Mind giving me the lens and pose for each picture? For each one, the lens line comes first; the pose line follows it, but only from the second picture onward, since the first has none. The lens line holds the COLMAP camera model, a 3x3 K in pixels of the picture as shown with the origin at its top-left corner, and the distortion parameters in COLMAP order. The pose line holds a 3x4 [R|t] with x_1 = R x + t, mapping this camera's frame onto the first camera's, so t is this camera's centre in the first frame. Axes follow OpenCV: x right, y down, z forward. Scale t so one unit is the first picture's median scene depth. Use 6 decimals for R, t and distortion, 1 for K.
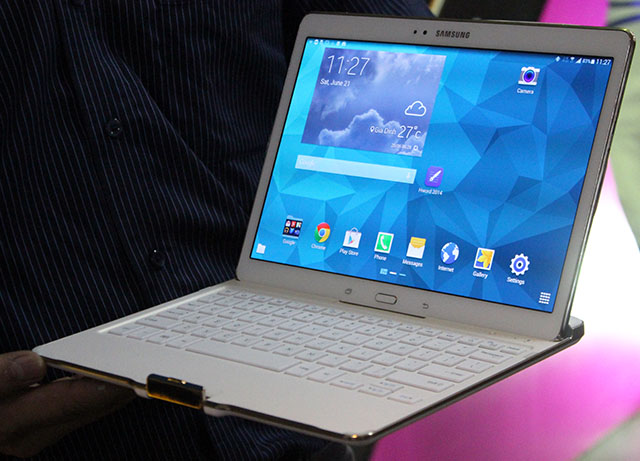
lens RADIAL K [[619.8, 0, 320.5], [0, 619.8, 229.9], [0, 0, 1]] dist [-0.012284, 0.000000]
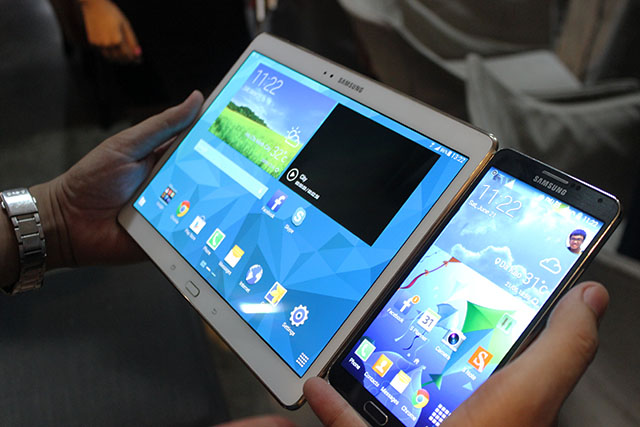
lens RADIAL K [[528.5, 0, 319.6], [0, 528.5, 214.2], [0, 0, 1]] dist [0.003336, 0.001187]
pose [[0.834565, 0.429828, -0.344600, 0.531701], [-0.484597, 0.870292, -0.088076, -0.022517], [0.262045, 0.240498, 0.934609, 0.194431]]
